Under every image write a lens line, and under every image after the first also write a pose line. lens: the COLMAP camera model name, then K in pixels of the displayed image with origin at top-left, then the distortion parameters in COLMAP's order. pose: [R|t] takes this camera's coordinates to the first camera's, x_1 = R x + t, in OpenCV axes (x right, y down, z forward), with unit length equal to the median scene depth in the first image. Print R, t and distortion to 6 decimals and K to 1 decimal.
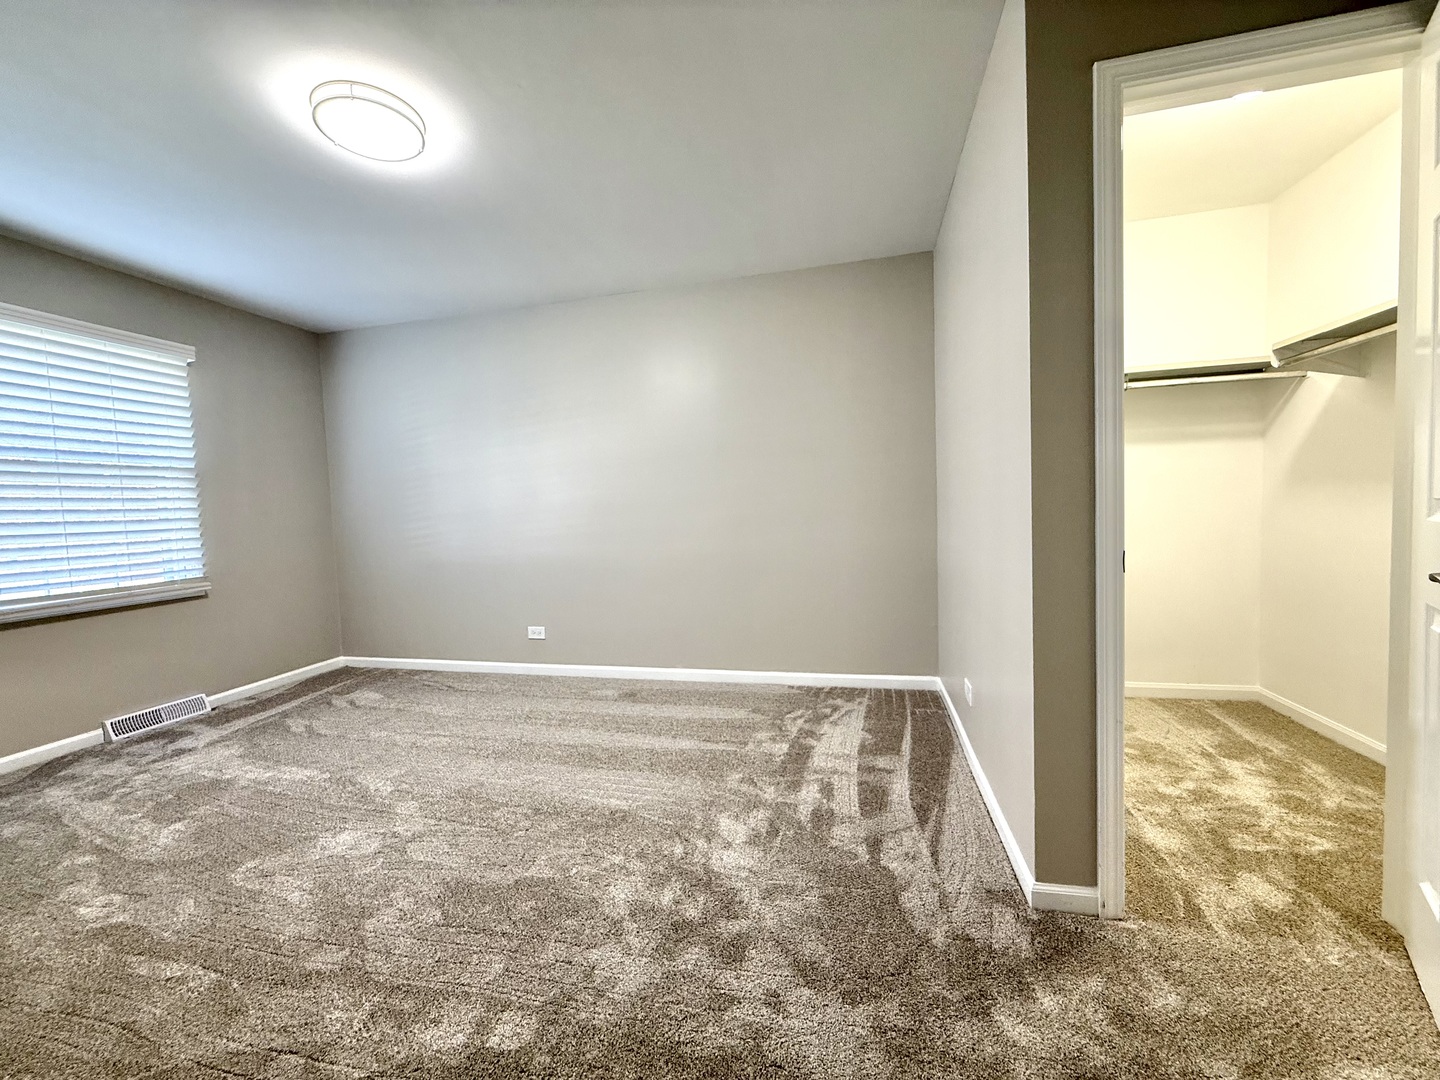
lens RADIAL K [[569.7, 0, 722.1], [0, 569.7, 526.8], [0, 0, 1]] dist [0.002033, 0.000272]
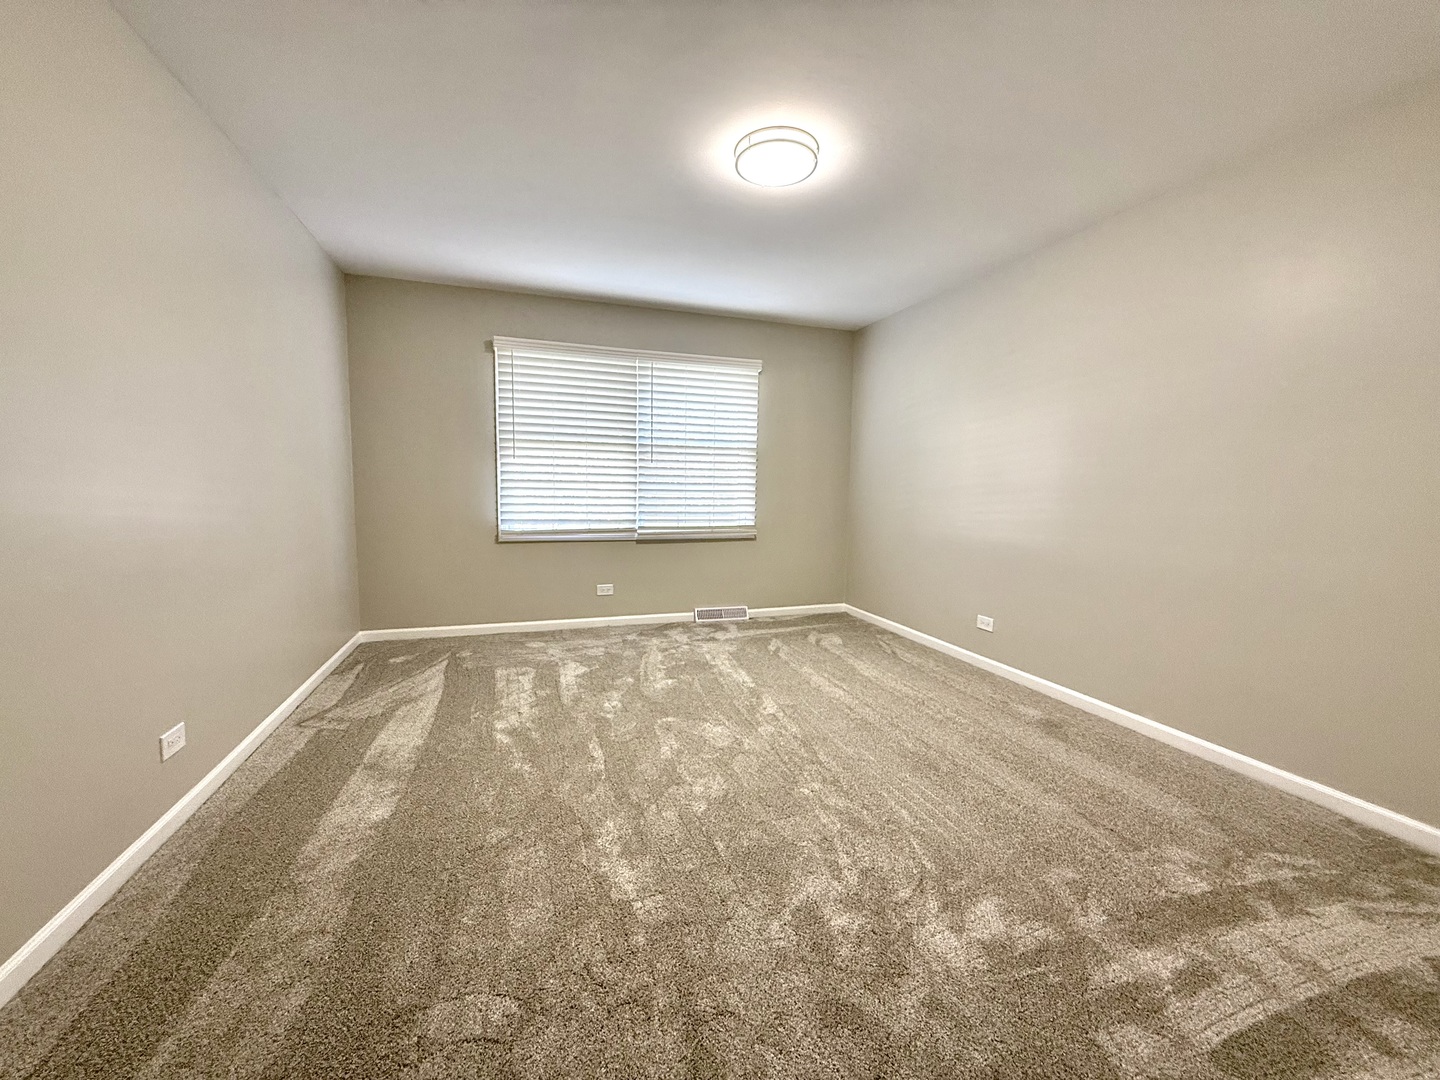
lens RADIAL K [[569.7, 0, 716.1], [0, 569.7, 546.0], [0, 0, 1]] dist [0.002033, 0.000272]
pose [[0.543544, 0.134833, -0.828481, 0.288512], [-0.067119, 0.990835, 0.117220, -0.028751], [0.836693, -0.008108, 0.547612, 0.199421]]
